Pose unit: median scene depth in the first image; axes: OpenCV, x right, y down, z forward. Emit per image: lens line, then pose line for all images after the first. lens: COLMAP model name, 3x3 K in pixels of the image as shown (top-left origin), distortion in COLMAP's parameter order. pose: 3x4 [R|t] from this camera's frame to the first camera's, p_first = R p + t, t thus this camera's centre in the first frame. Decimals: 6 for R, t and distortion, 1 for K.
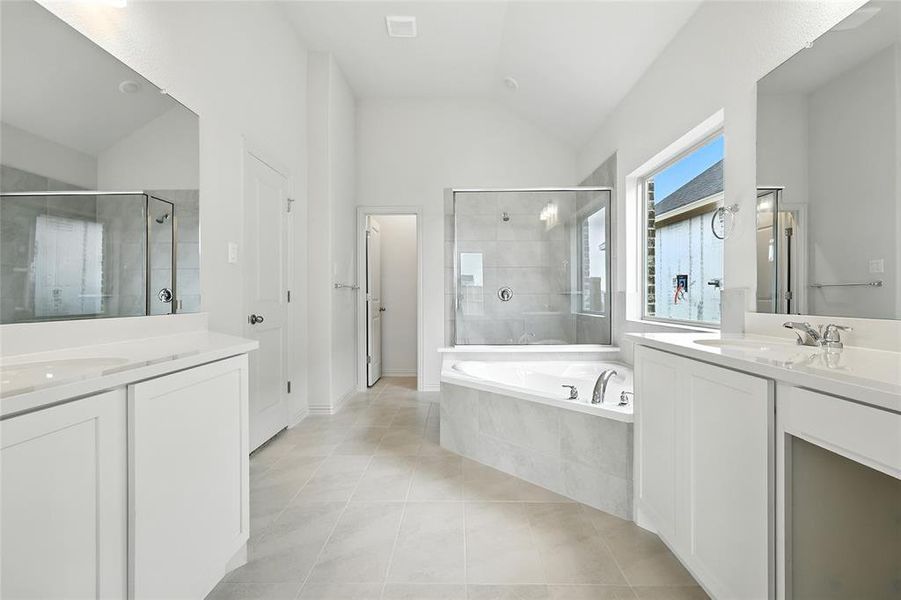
lens RADIAL K [[397.2, 0, 455.0], [0, 397.2, 299.7], [0, 0, 1]] dist [0.005298, -0.000108]
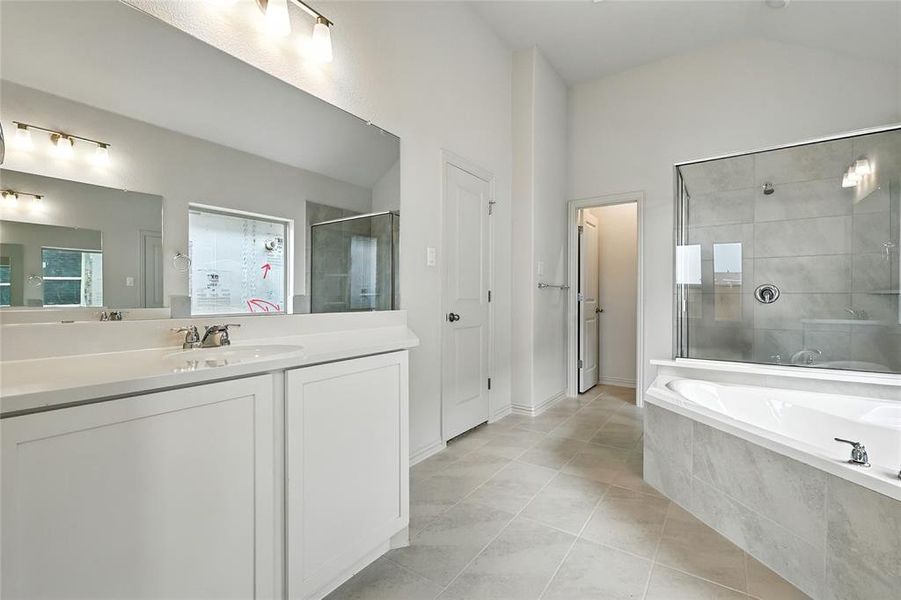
lens RADIAL K [[397.2, 0, 455.5], [0, 397.2, 300.9], [0, 0, 1]] dist [0.005298, -0.000108]
pose [[0.830626, 0.011975, -0.556701, 0.081537], [-0.009418, 0.999928, 0.007457, -0.002152], [0.556751, -0.000951, 0.830679, 0.089805]]
